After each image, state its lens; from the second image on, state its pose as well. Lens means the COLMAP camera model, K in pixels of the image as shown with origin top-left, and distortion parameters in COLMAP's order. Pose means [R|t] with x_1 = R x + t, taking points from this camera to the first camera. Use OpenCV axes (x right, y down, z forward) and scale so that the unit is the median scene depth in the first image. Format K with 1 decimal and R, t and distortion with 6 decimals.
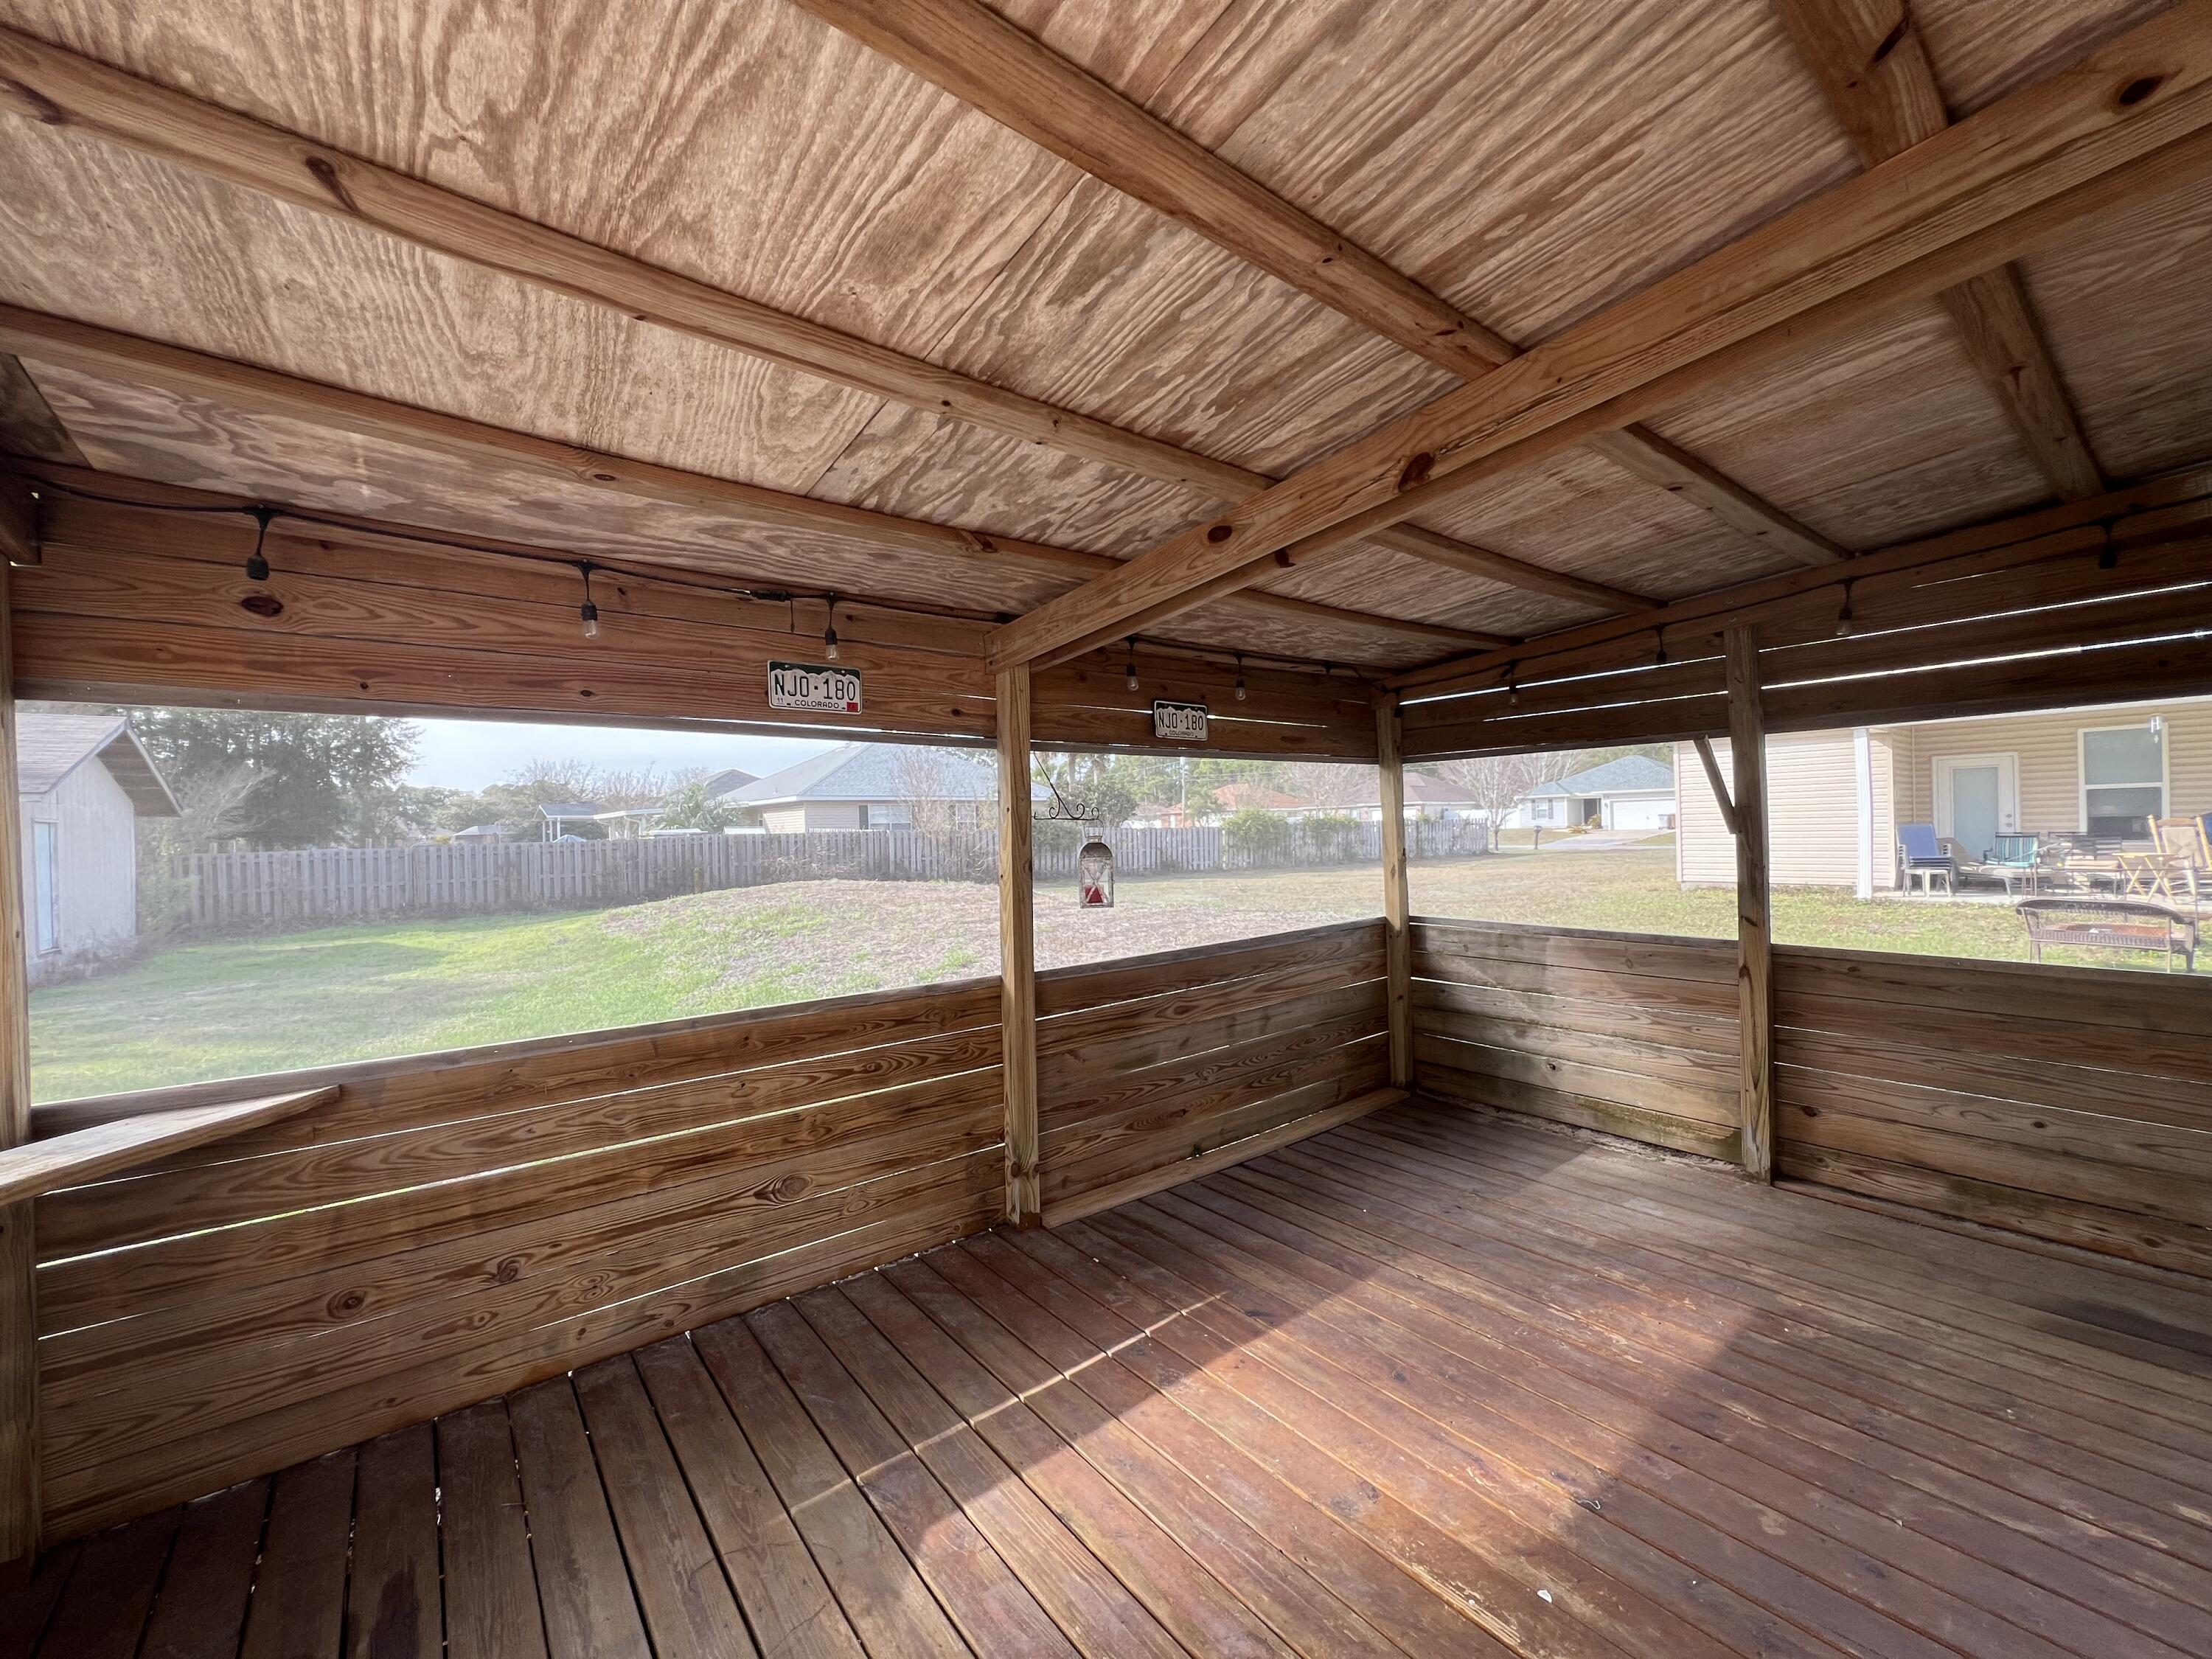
lens RADIAL K [[882.6, 0, 1107.1], [0, 882.6, 835.2], [0, 0, 1]] dist [0.000021, 0.000104]
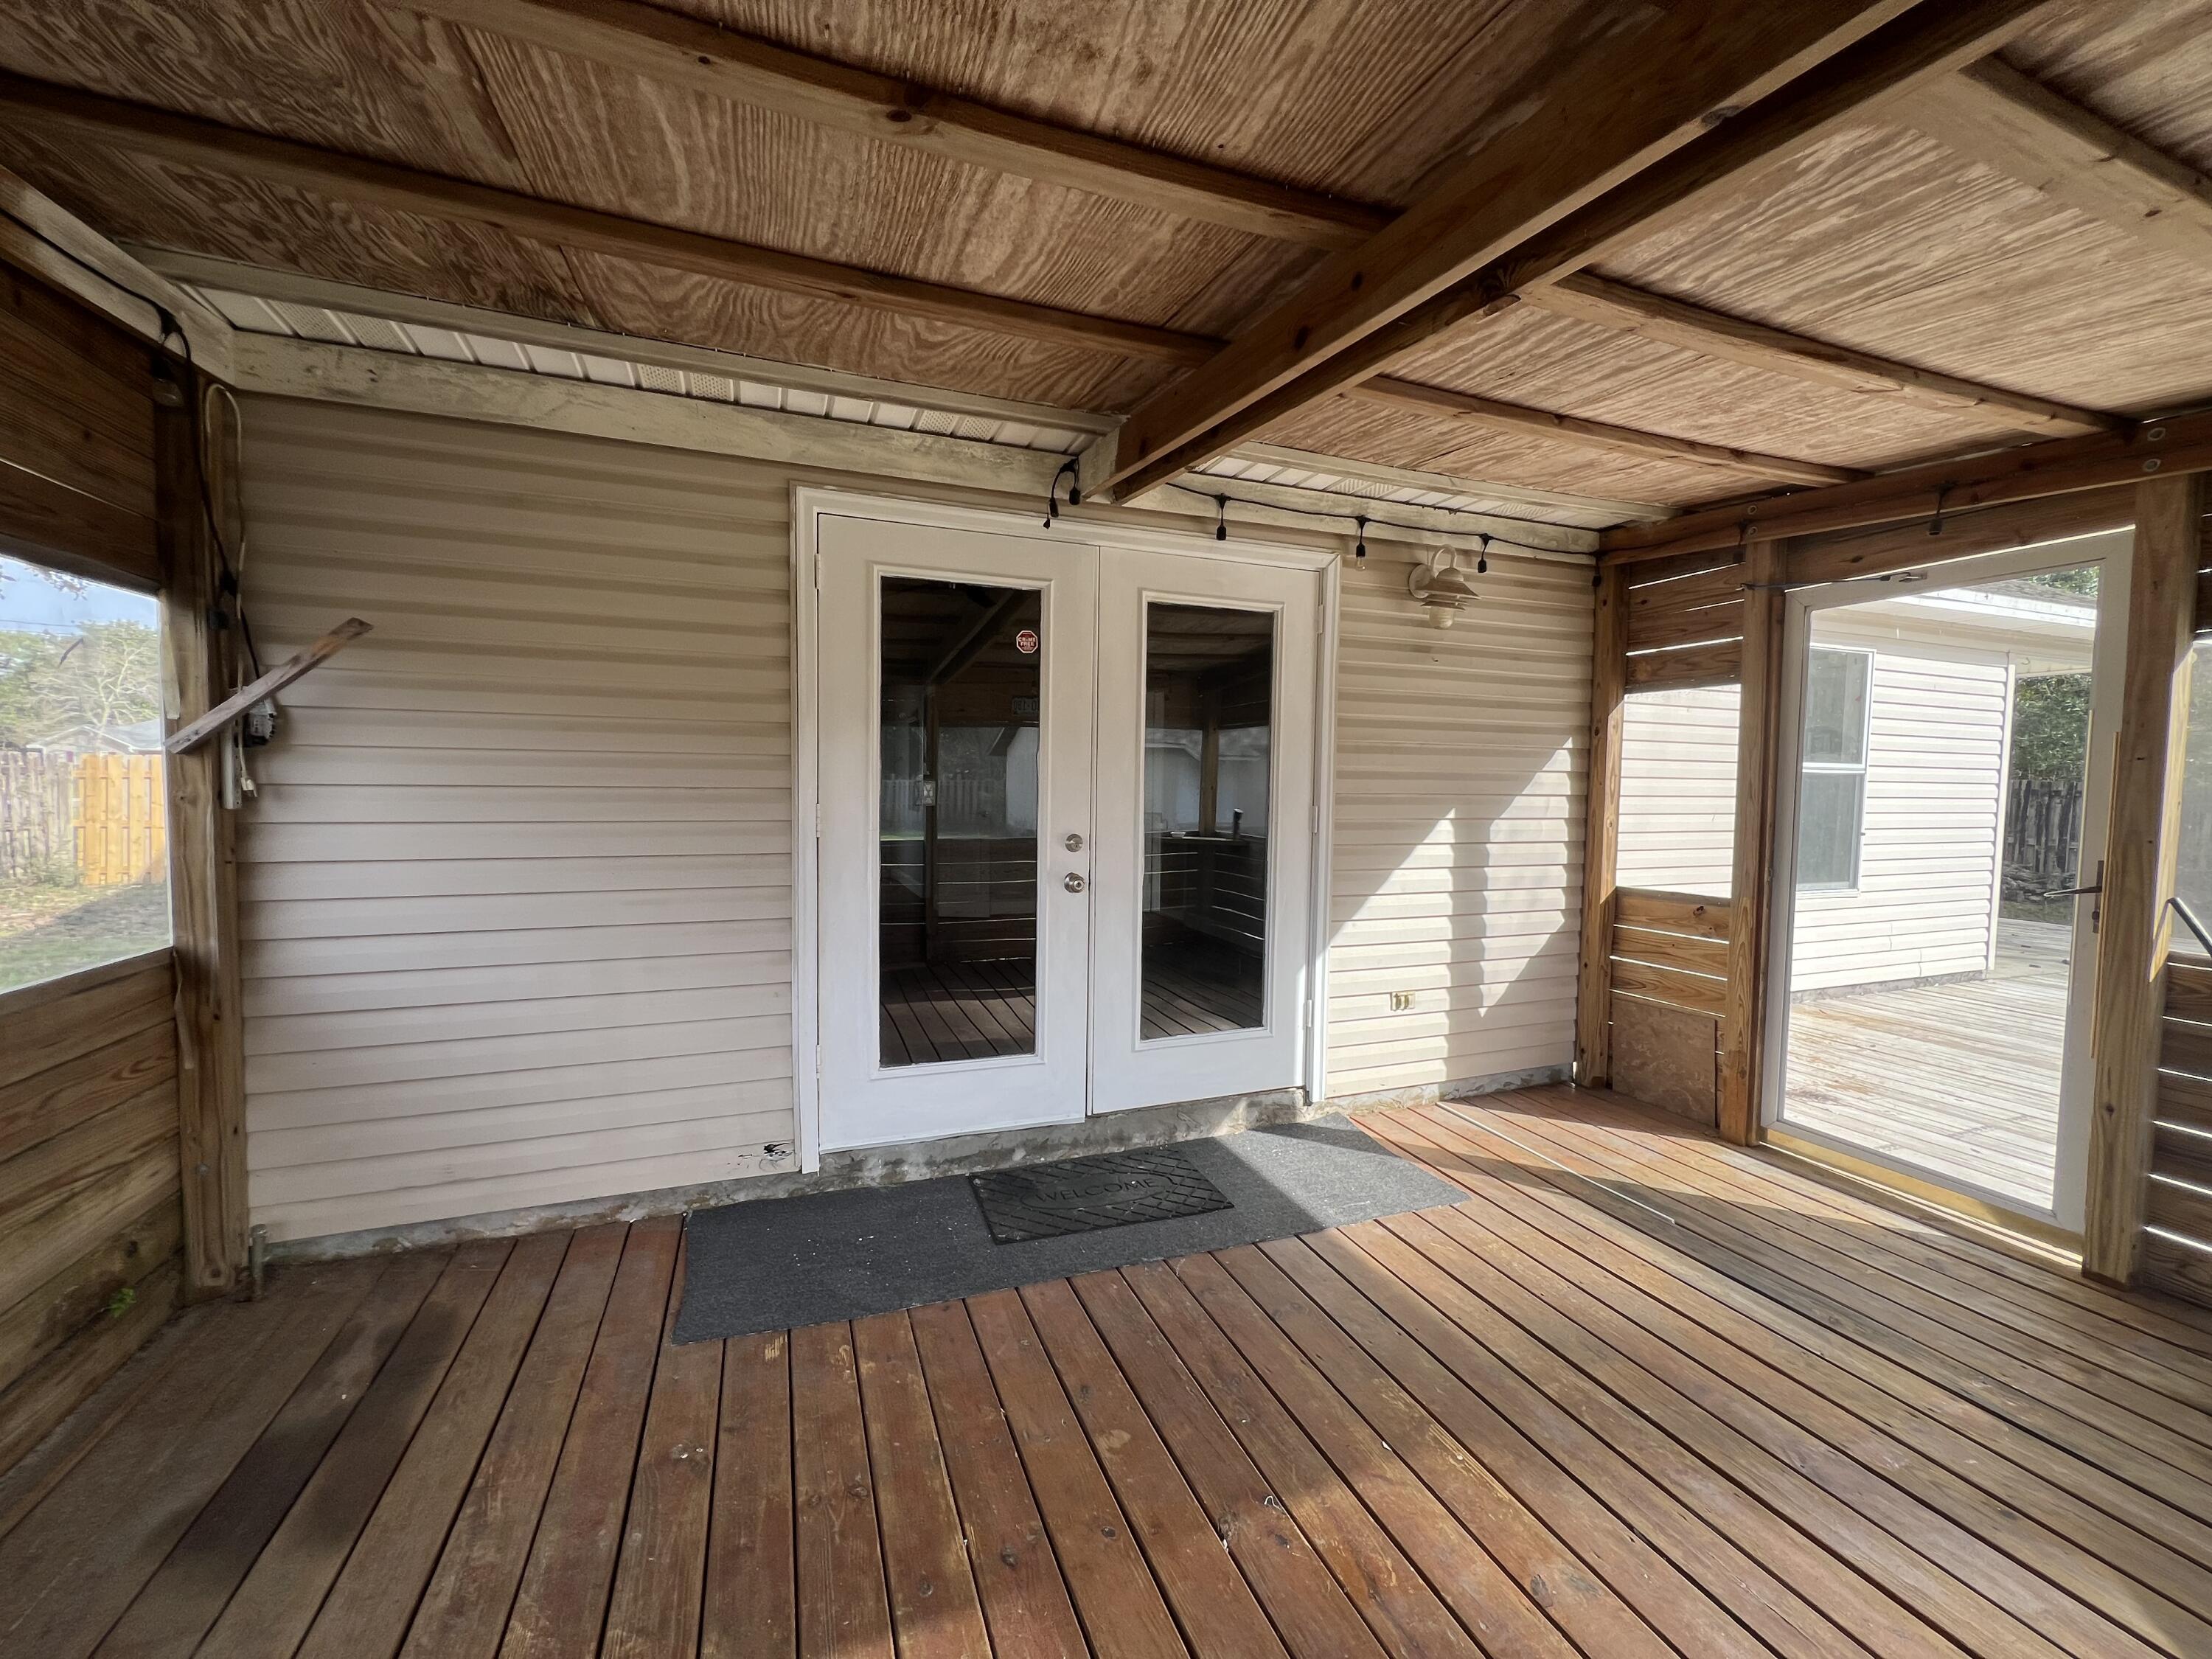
lens RADIAL K [[882.6, 0, 1108.4], [0, 882.6, 830.2], [0, 0, 1]] dist [0.000021, 0.000104]
pose [[-0.956808, -0.004356, 0.290689, 0.478445], [0.010563, 0.998707, 0.049734, 0.030322], [-0.290530, 0.050657, -0.955524, 1.980653]]
